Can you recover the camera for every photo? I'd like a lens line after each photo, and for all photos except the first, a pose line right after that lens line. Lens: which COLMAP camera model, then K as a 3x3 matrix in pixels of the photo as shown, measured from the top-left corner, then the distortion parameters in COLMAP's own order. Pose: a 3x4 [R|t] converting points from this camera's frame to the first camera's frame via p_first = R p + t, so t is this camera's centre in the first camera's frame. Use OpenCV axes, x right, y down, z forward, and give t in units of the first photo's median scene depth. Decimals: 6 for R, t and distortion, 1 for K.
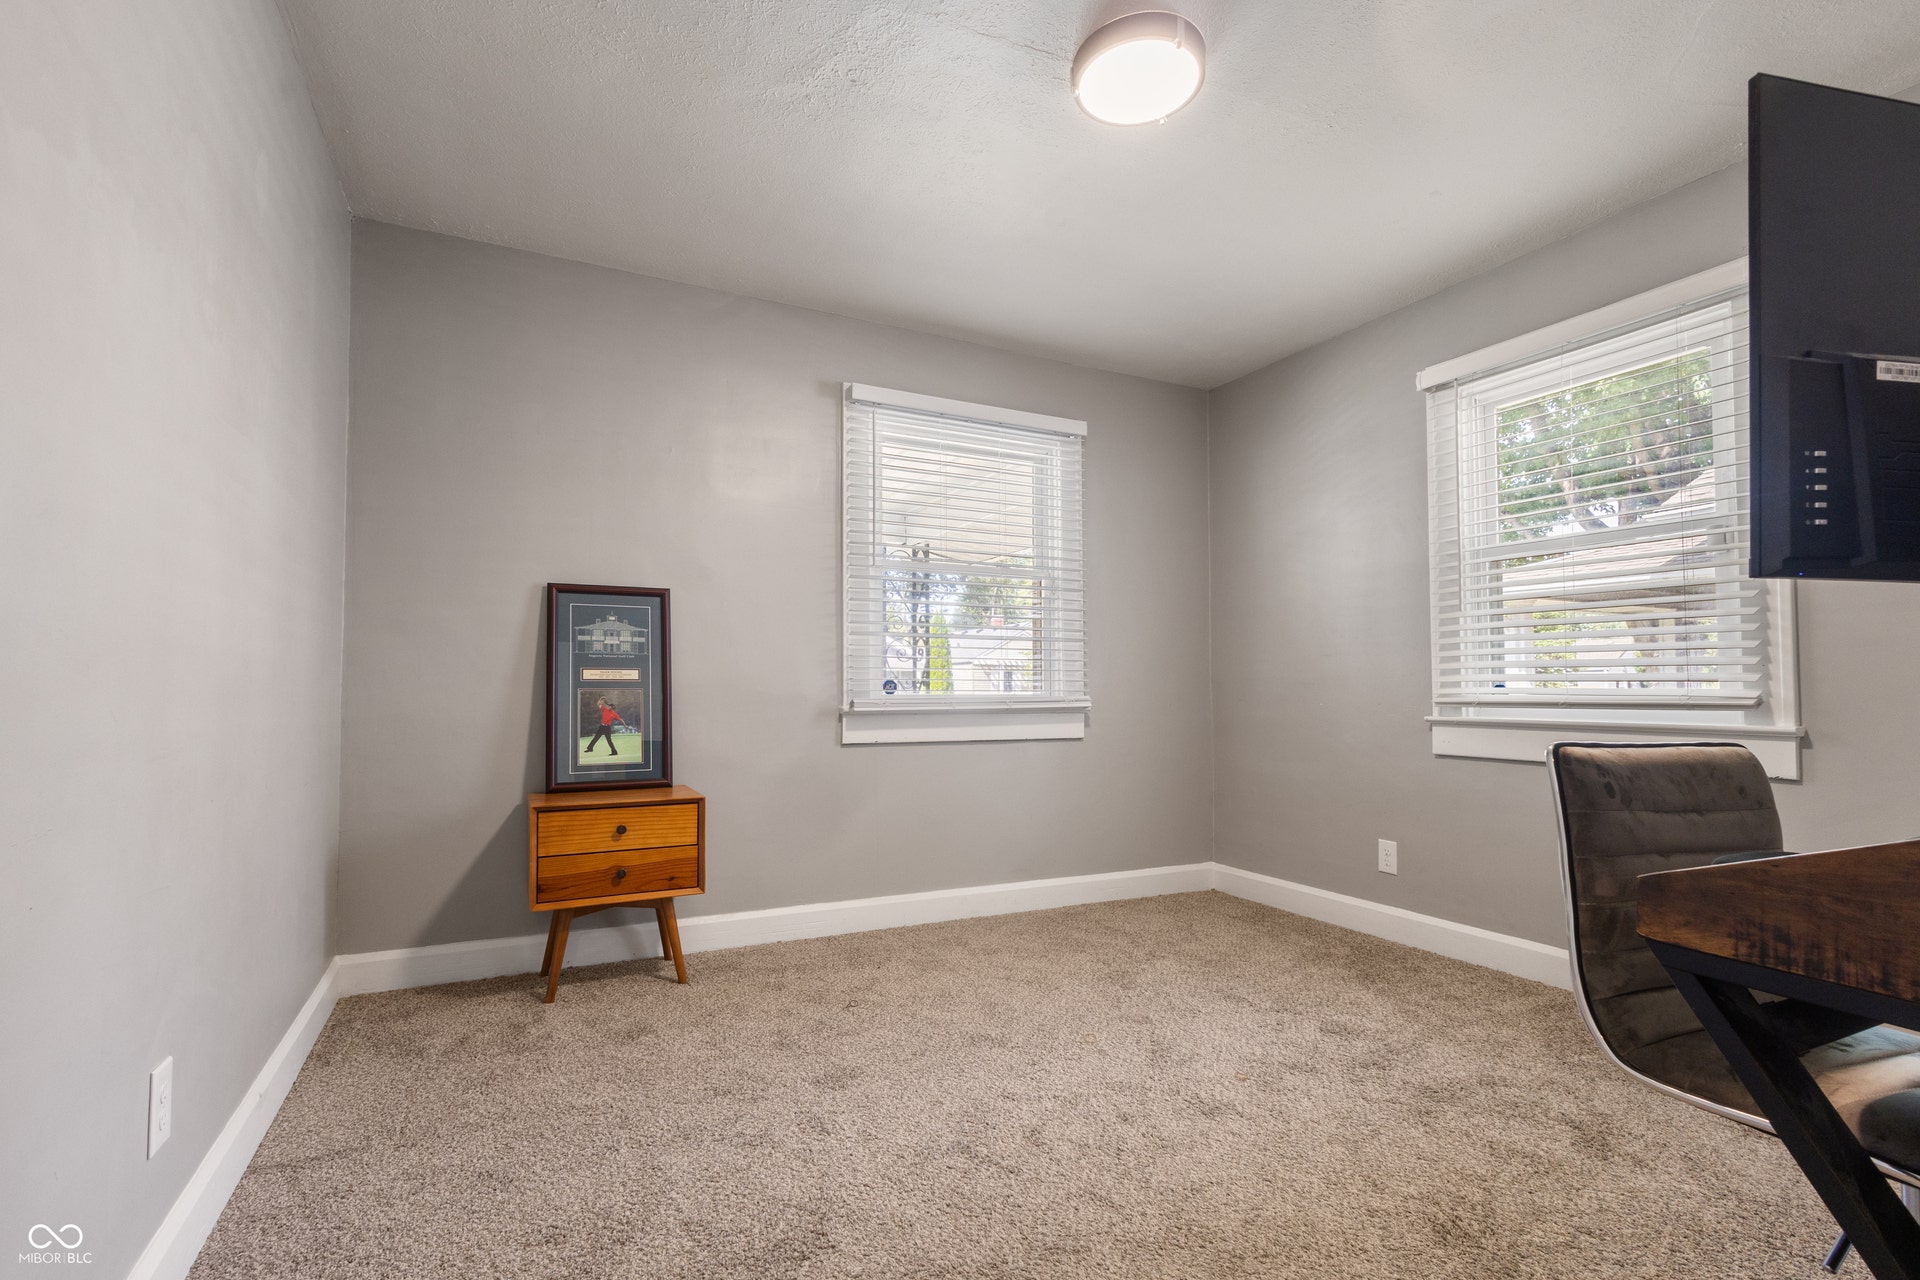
lens RADIAL K [[891.8, 0, 964.2], [0, 891.8, 654.5], [0, 0, 1]] dist [0.004040, 0.000814]
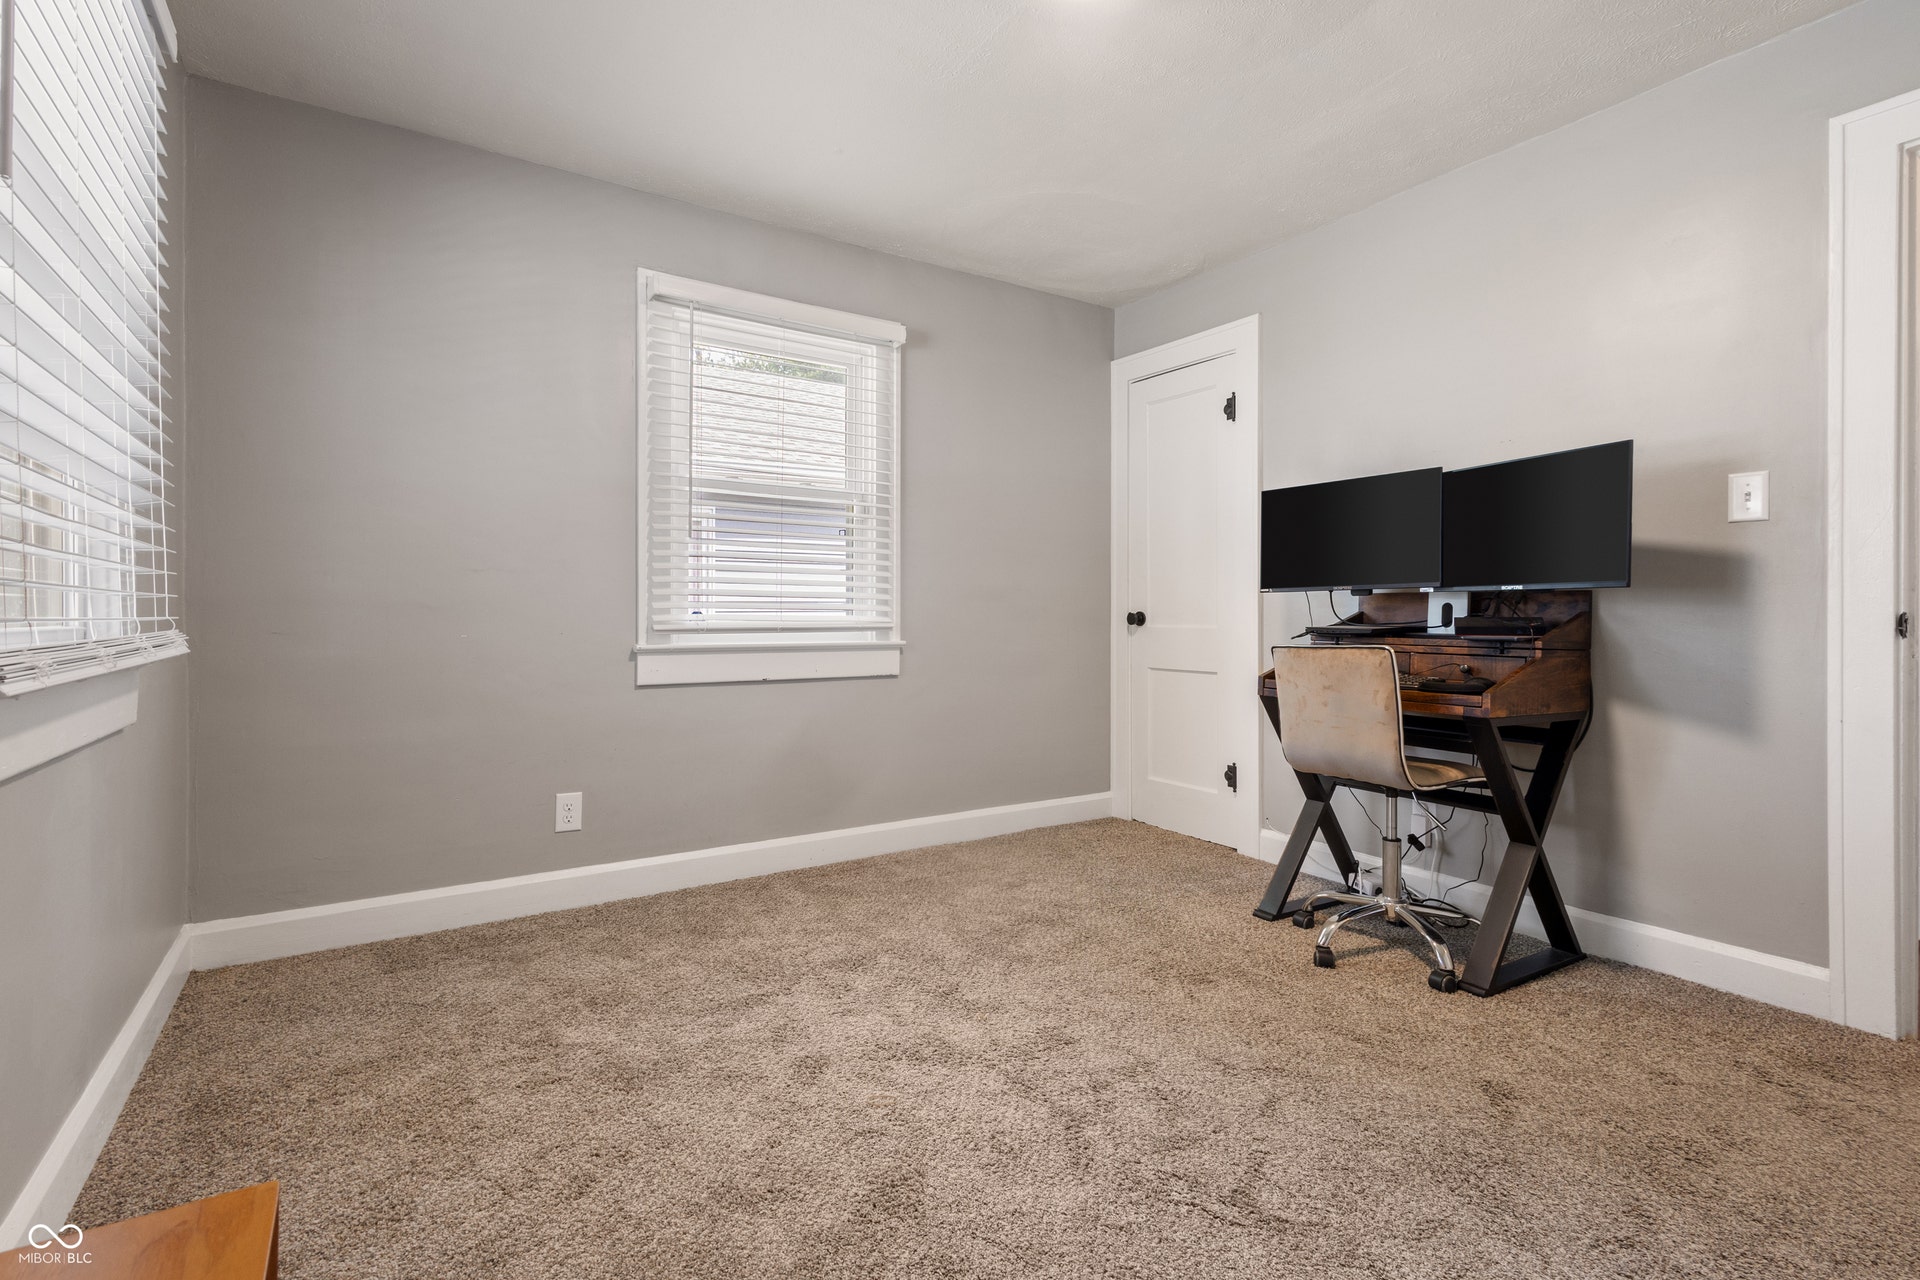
lens RADIAL K [[890.1, 0, 962.4], [0, 890.1, 606.6], [0, 0, 1]] dist [0.002290, 0.000289]
pose [[-0.118536, 0.010009, 0.992899, -0.460053], [-0.044476, 0.998892, -0.015379, 0.030023], [-0.991953, -0.045983, -0.117960, 0.813839]]
